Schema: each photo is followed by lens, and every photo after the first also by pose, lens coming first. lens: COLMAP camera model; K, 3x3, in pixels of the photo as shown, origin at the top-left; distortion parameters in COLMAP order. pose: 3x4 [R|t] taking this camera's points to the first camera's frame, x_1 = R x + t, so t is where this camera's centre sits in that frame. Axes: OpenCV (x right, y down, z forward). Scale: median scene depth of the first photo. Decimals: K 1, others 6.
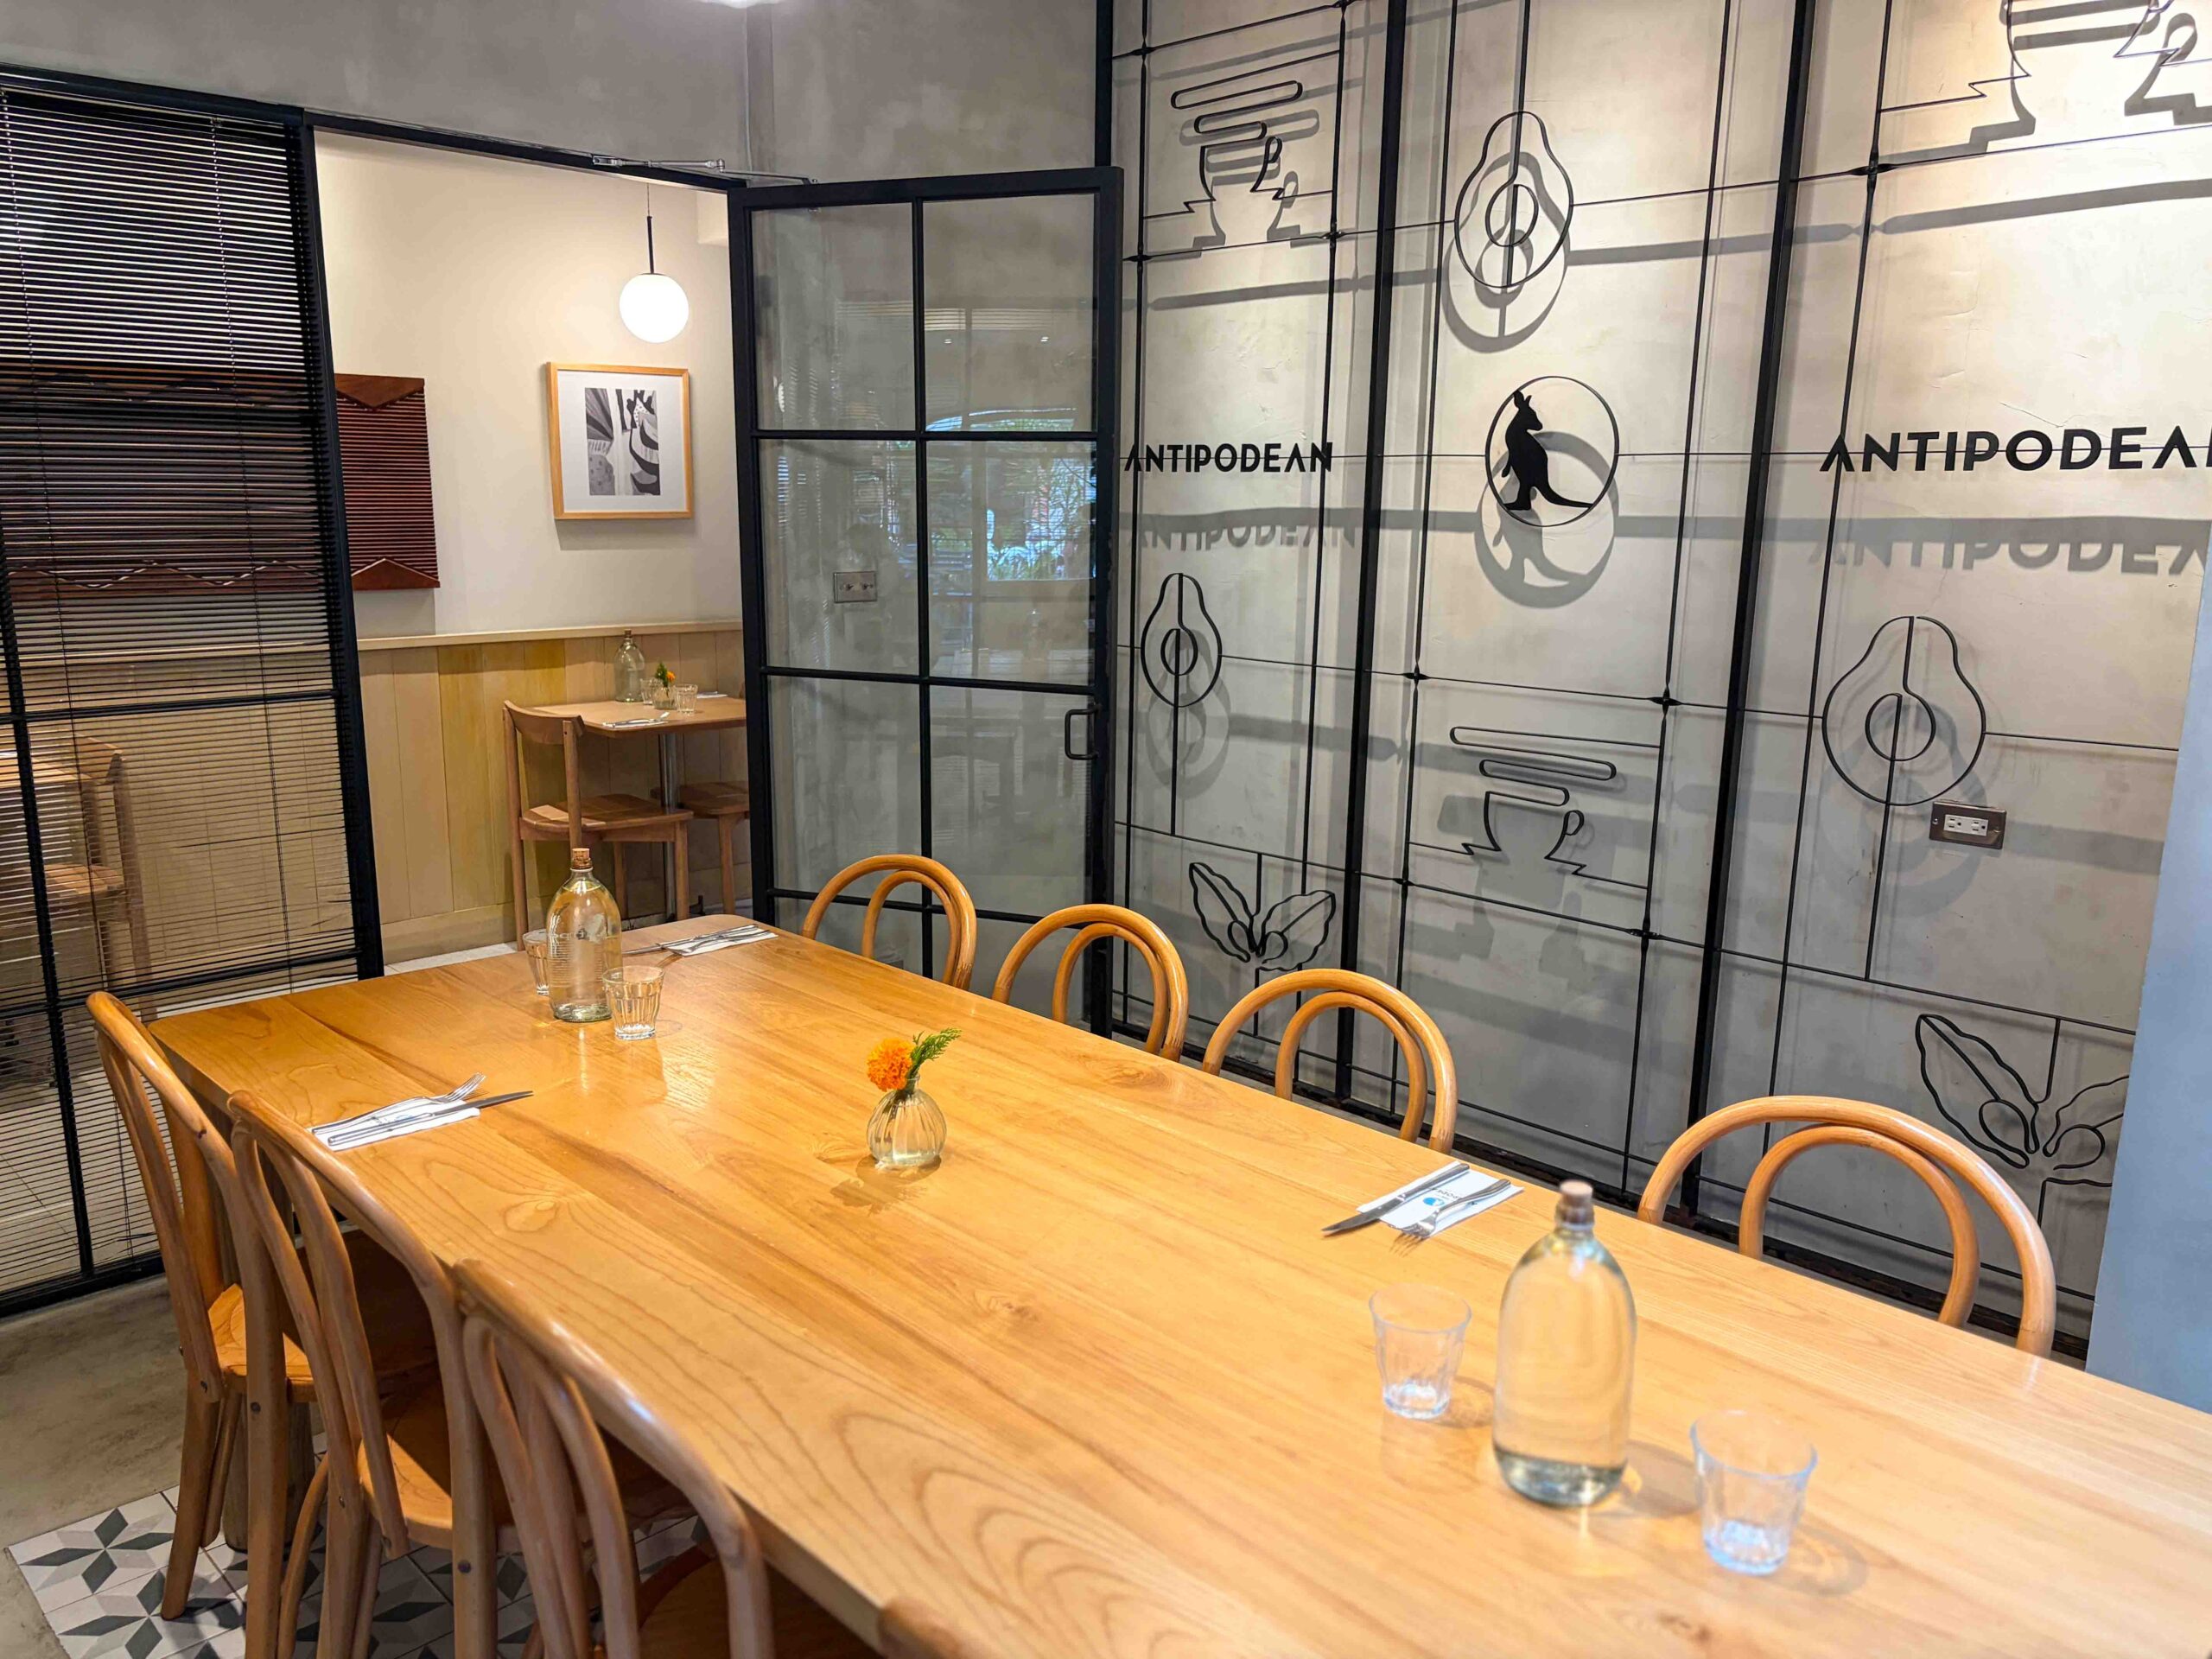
lens RADIAL K [[1684.8, 0, 1103.7], [0, 1684.8, 837.3], [0, 0, 1]] dist [0.046189, -0.052469]
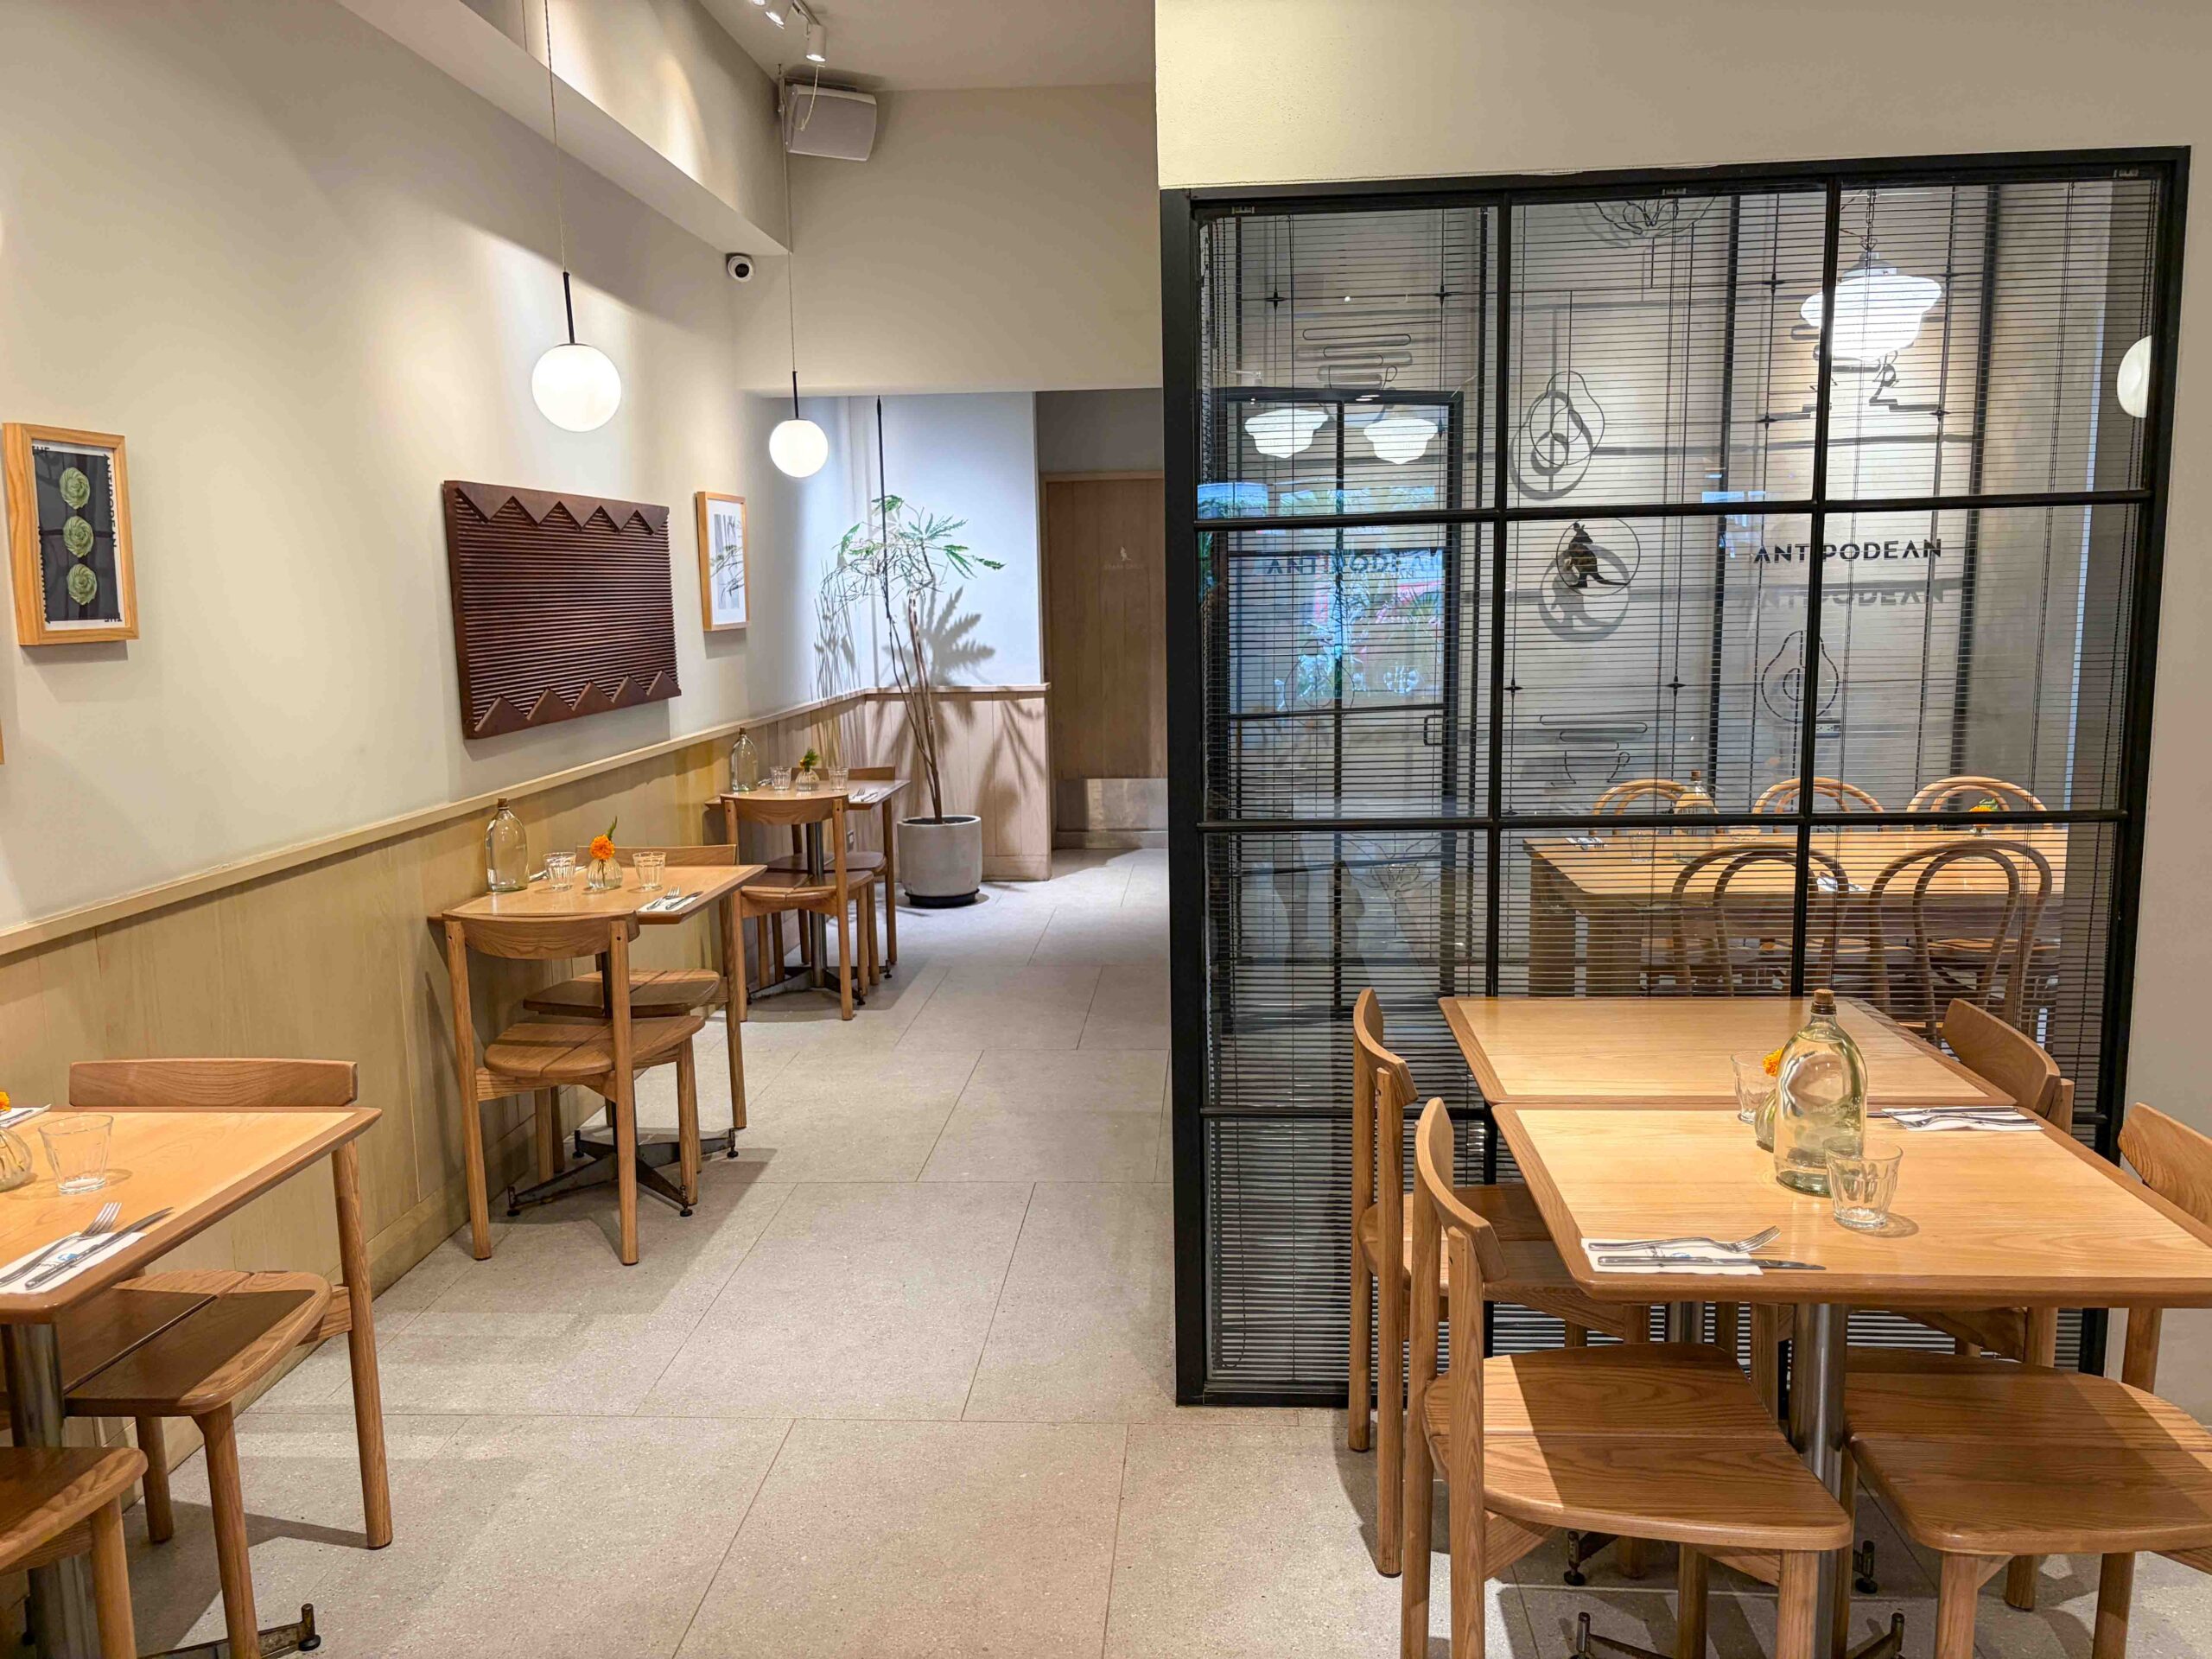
lens RADIAL K [[1684.8, 0, 1105.5], [0, 1684.8, 833.9], [0, 0, 1]] dist [0.046189, -0.052469]
pose [[0.734260, -0.124484, 0.667357, -1.365764], [0.164637, 0.986350, 0.002845, -0.026590], [-0.658602, 0.107783, 0.744732, 0.032199]]
